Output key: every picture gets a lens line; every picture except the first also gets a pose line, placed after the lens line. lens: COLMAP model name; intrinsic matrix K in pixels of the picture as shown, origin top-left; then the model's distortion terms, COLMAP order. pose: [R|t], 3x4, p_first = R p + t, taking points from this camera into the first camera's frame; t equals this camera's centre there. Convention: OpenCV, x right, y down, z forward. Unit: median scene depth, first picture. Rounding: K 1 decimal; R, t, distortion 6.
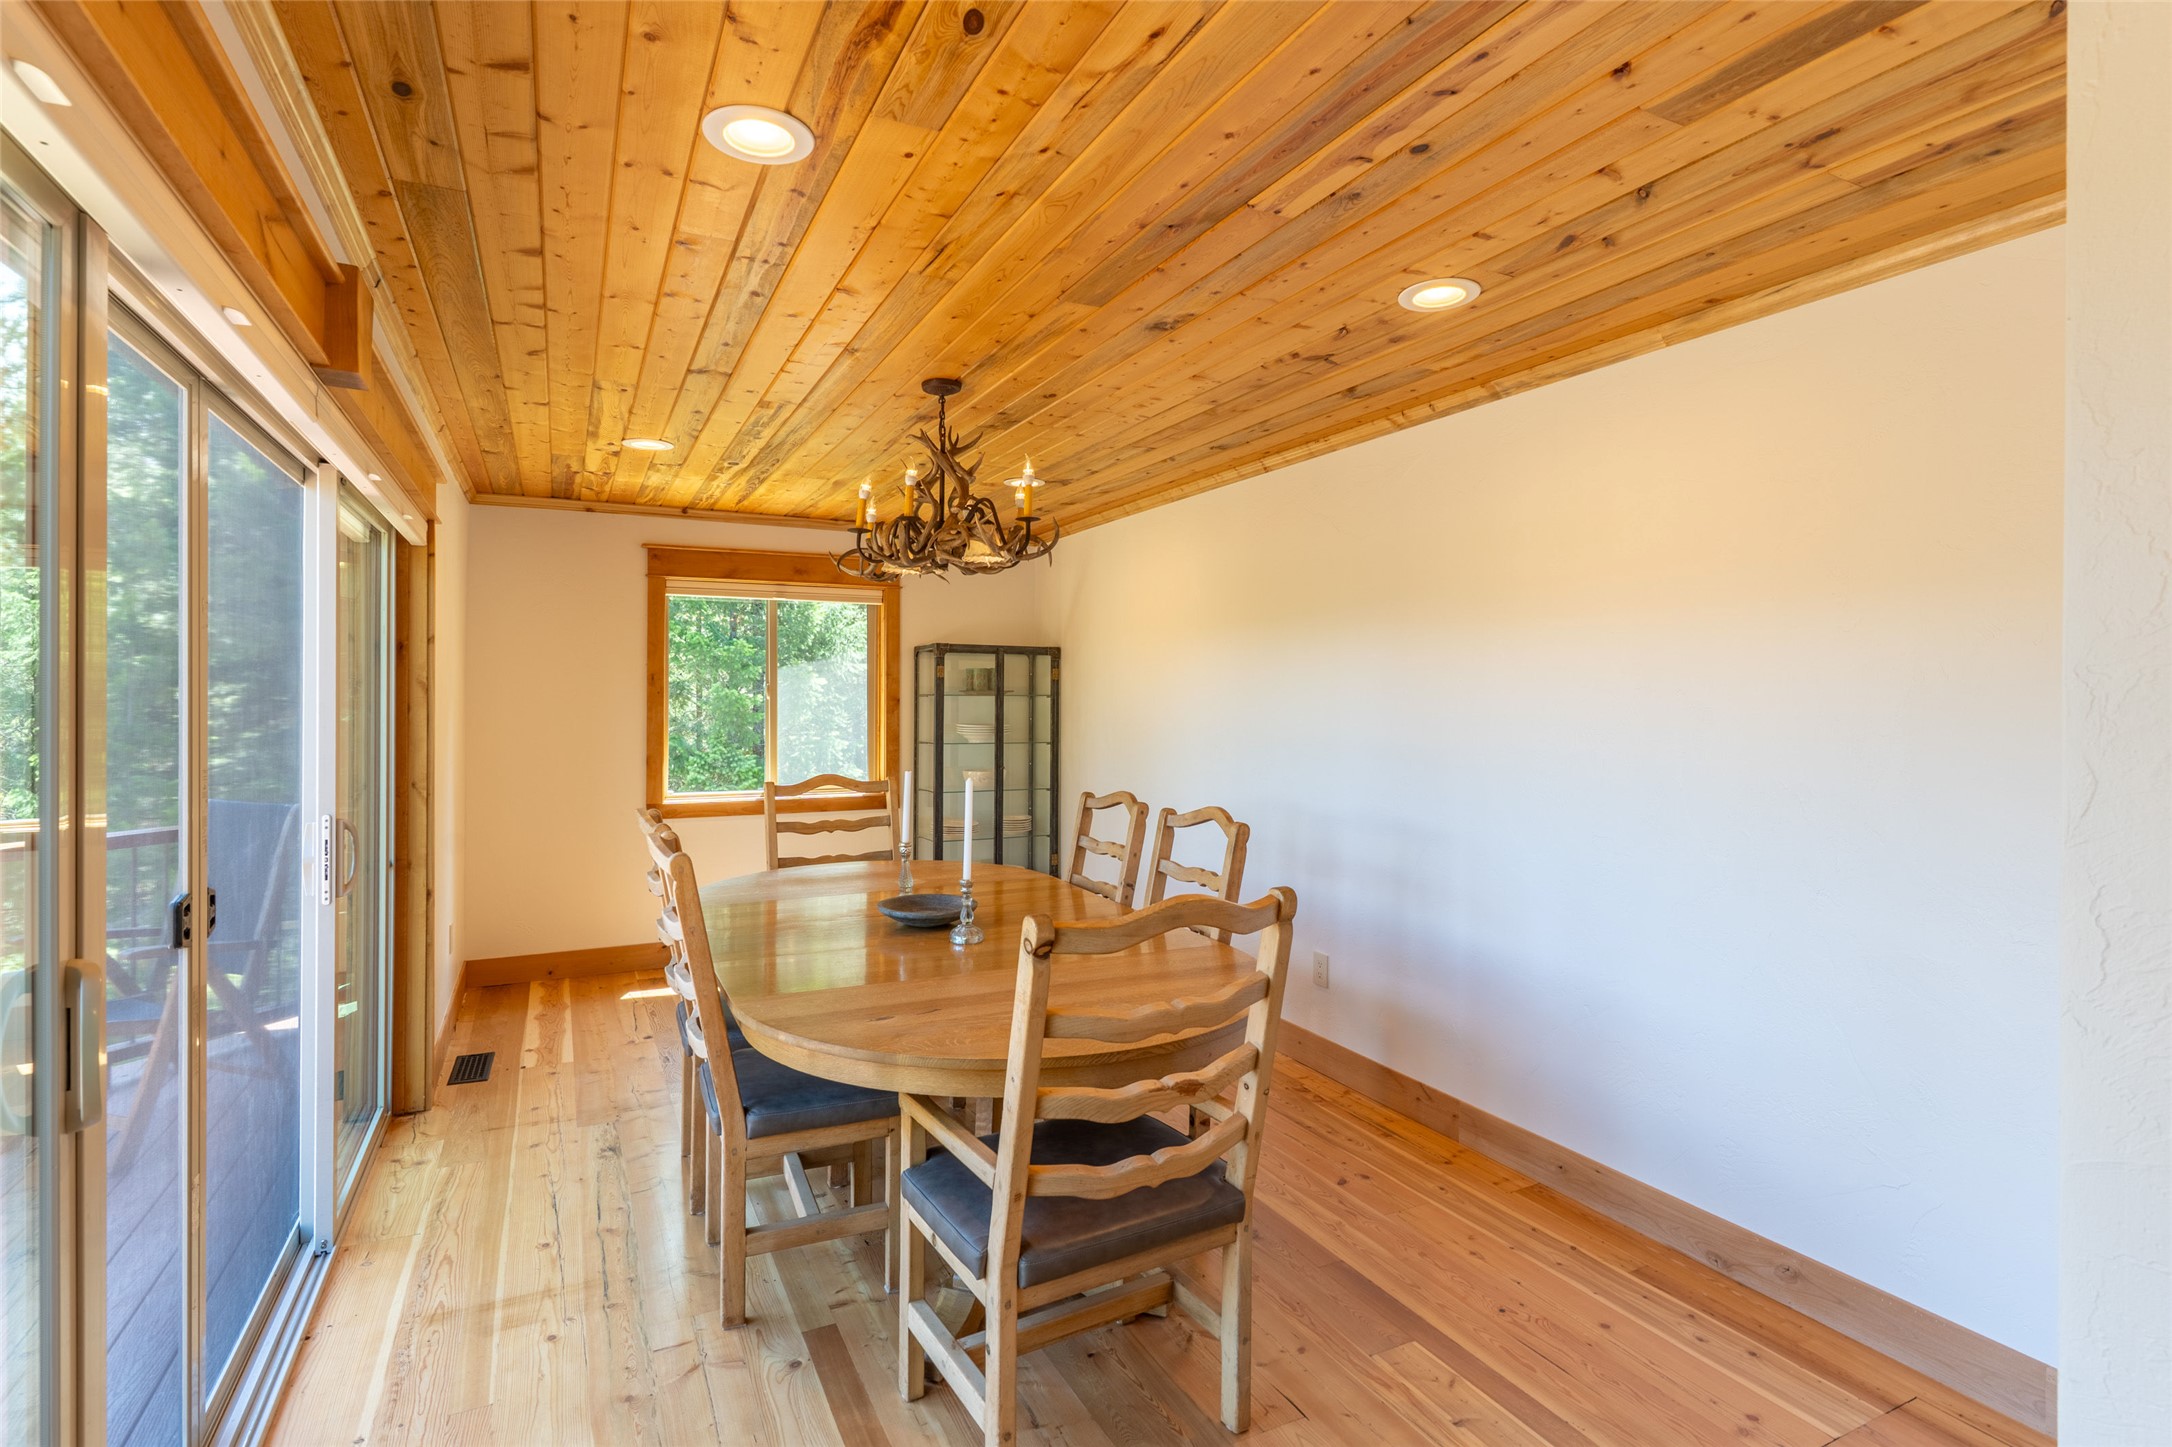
lens RADIAL K [[1032.8, 0, 1088.5], [0, 1032.8, 712.1], [0, 0, 1]] dist [-0.001307, 0.002591]
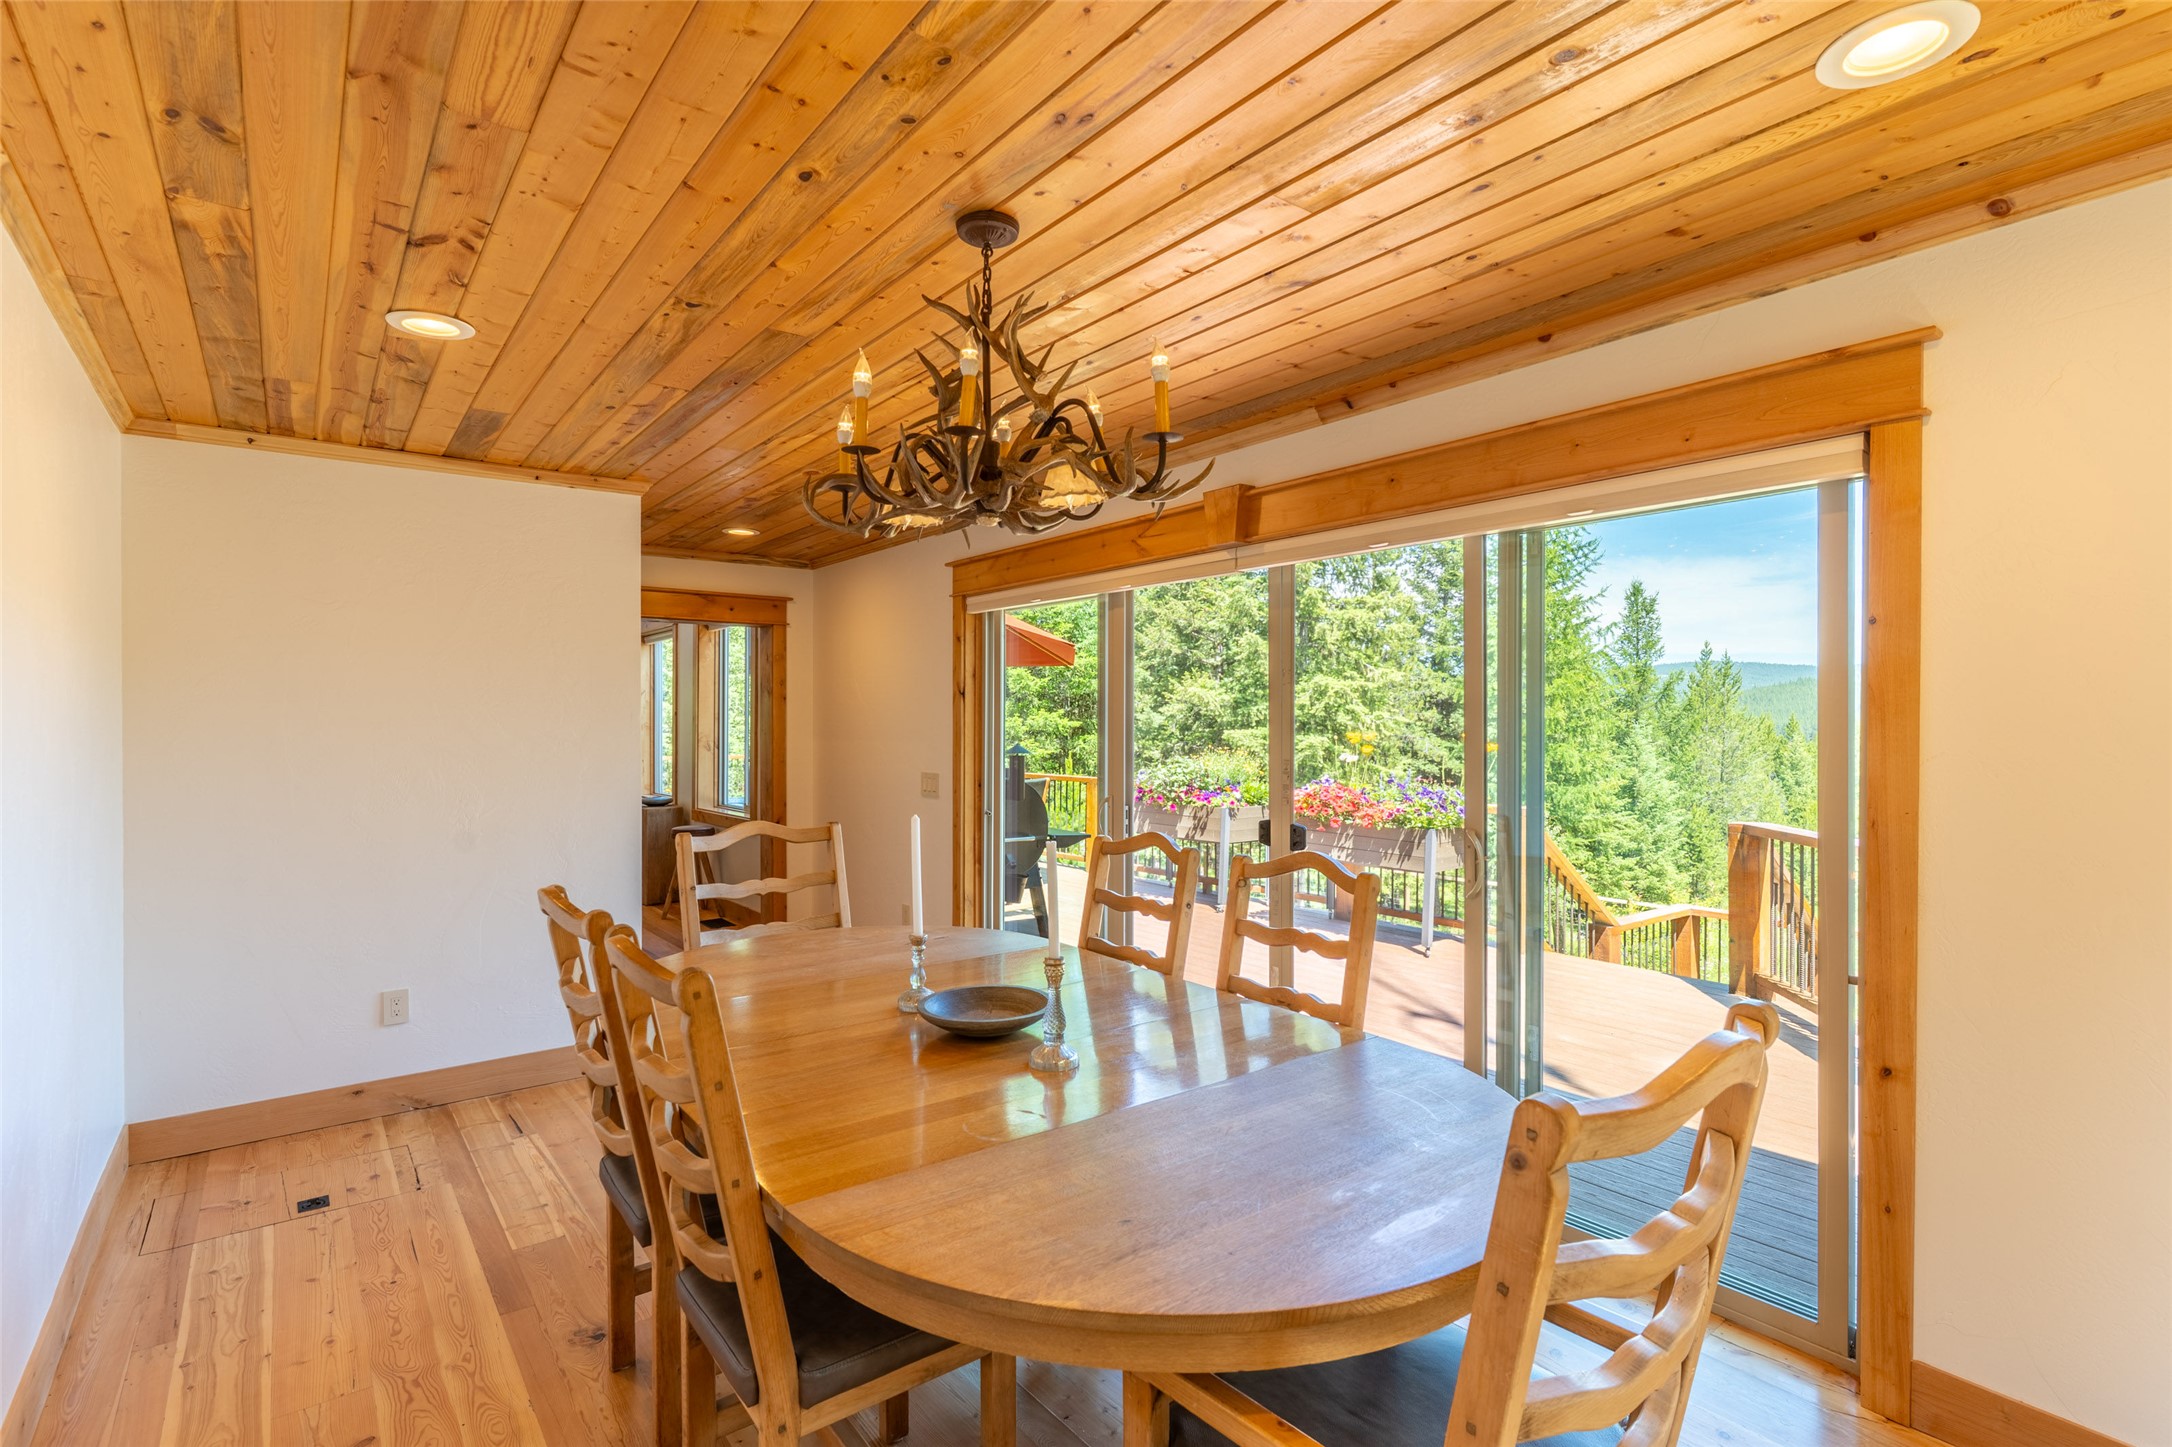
lens RADIAL K [[1032.8, 0, 1089.9], [0, 1032.8, 723.5], [0, 0, 1]] dist [-0.001307, 0.002591]
pose [[-0.982171, -0.004002, -0.187948, -0.106698], [-0.005452, 0.999959, 0.007202, -0.022591], [0.187911, 0.008098, -0.982153, 2.053874]]
